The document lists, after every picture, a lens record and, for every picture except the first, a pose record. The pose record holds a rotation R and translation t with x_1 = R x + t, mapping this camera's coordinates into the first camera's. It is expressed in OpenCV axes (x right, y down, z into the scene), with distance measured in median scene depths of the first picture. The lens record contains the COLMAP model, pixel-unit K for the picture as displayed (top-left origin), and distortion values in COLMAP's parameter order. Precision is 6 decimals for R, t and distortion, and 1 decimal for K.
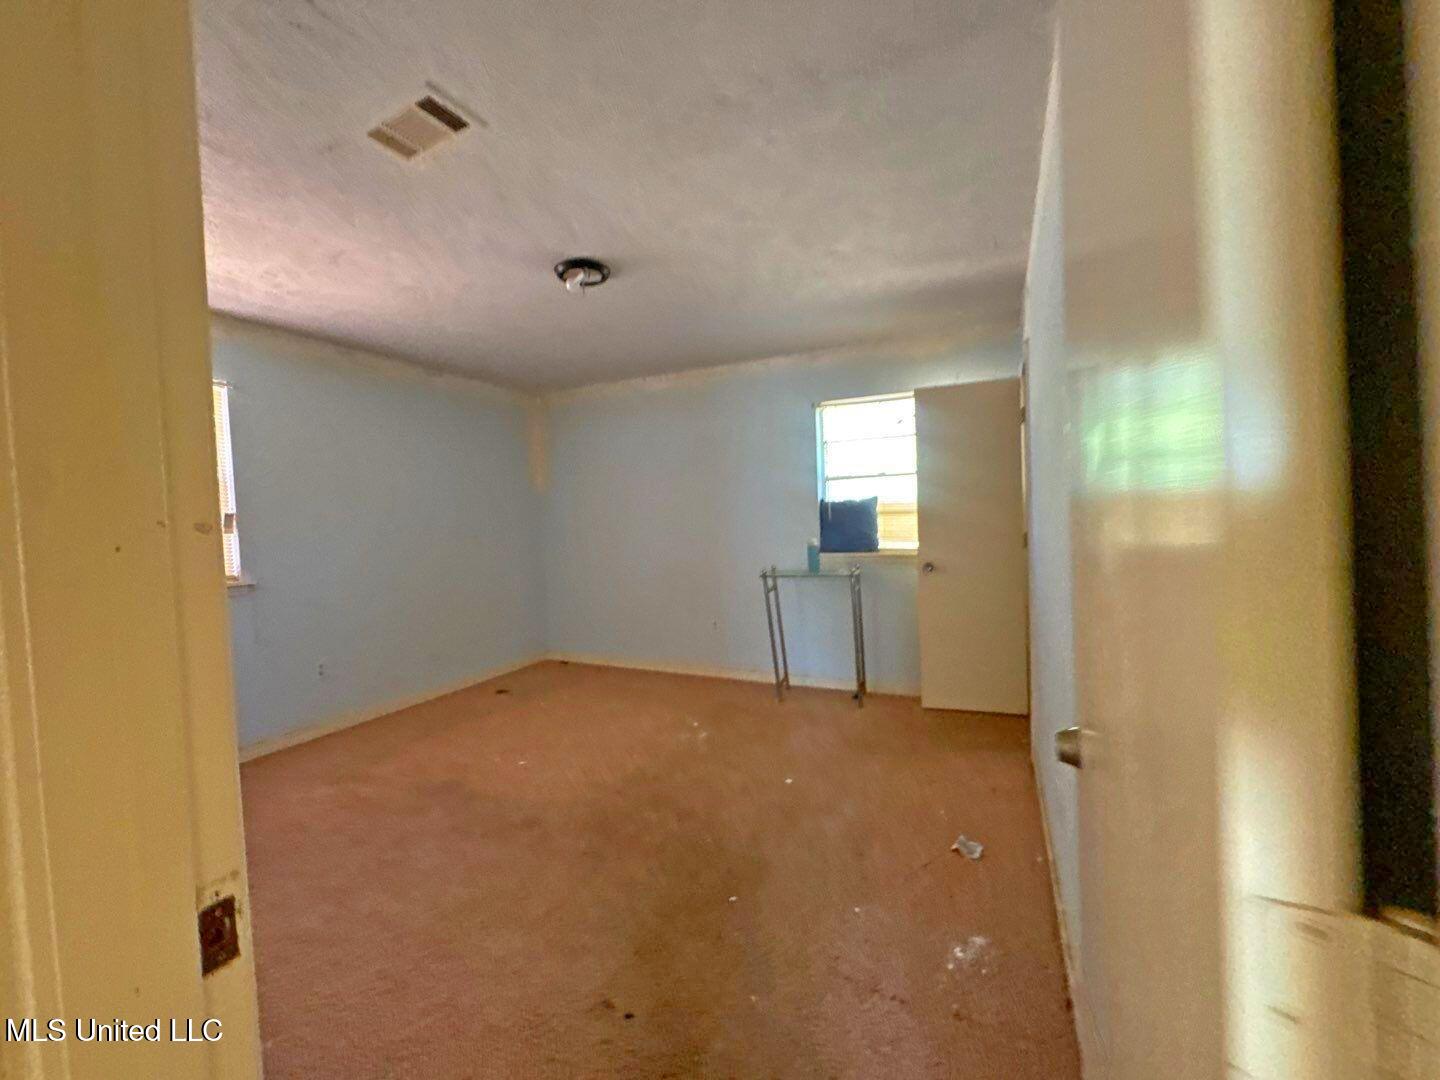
lens RADIAL K [[581.5, 0, 717.2], [0, 581.5, 539.1], [0, 0, 1]] dist [-0.002286, 0.000356]
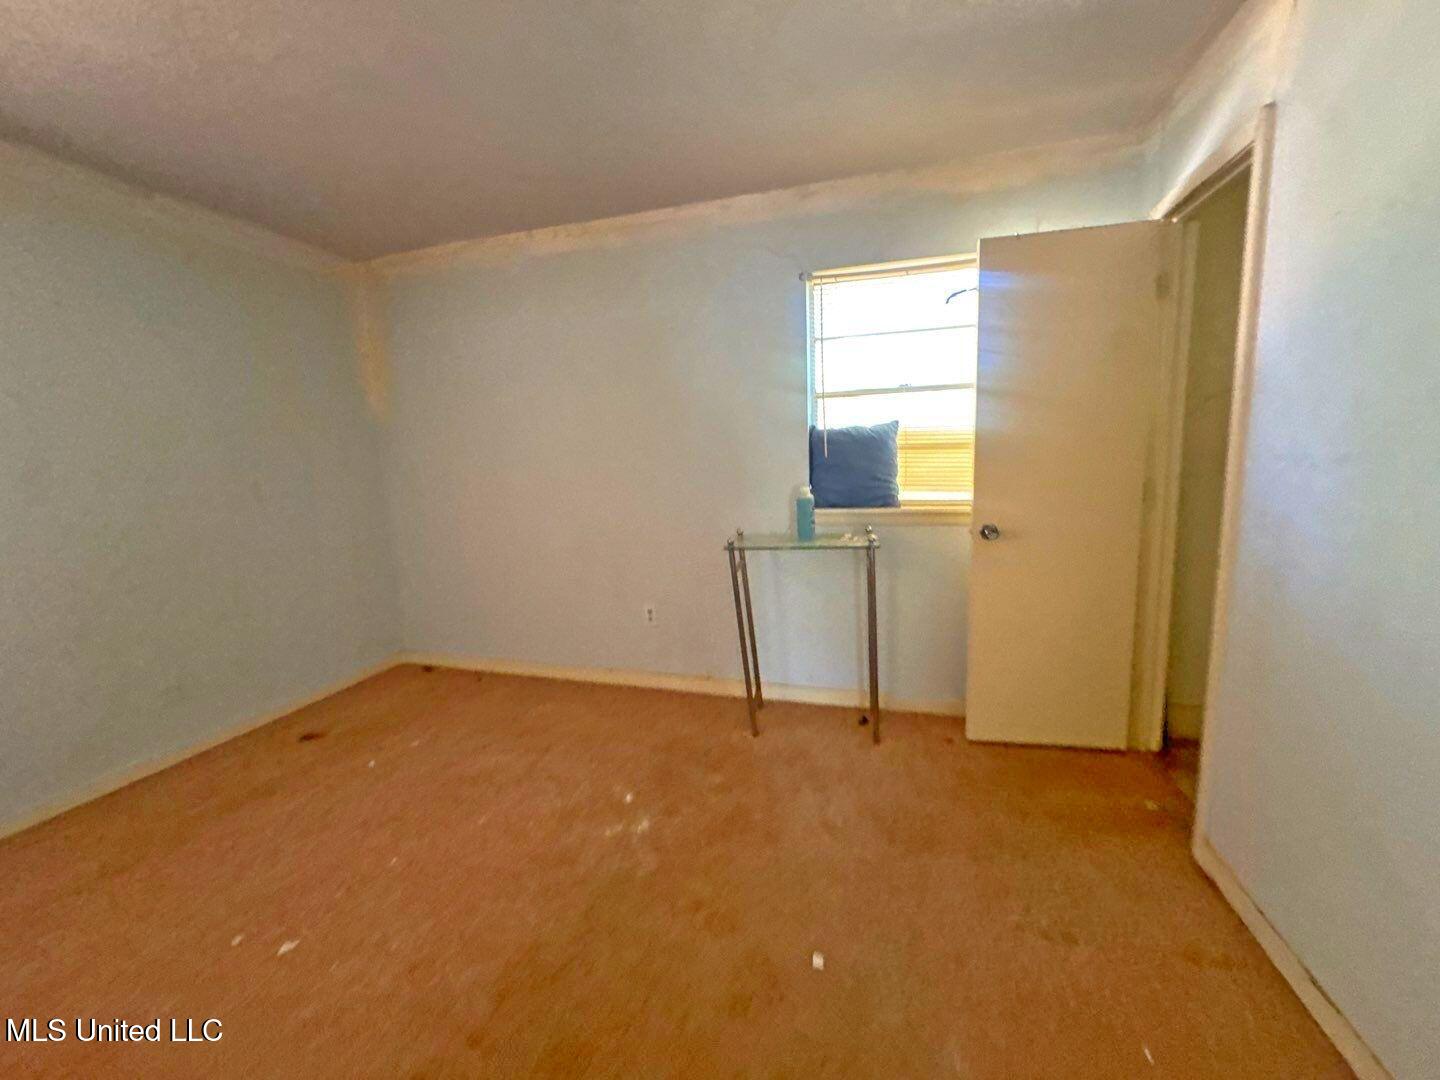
lens RADIAL K [[581.5, 0, 729.4], [0, 581.5, 537.3], [0, 0, 1]] dist [-0.002286, 0.000356]
pose [[0.987263, -0.024719, 0.157167, -0.020373], [0.007013, 0.993658, 0.112228, -0.018976], [-0.158944, -0.109696, 0.981175, 0.369259]]
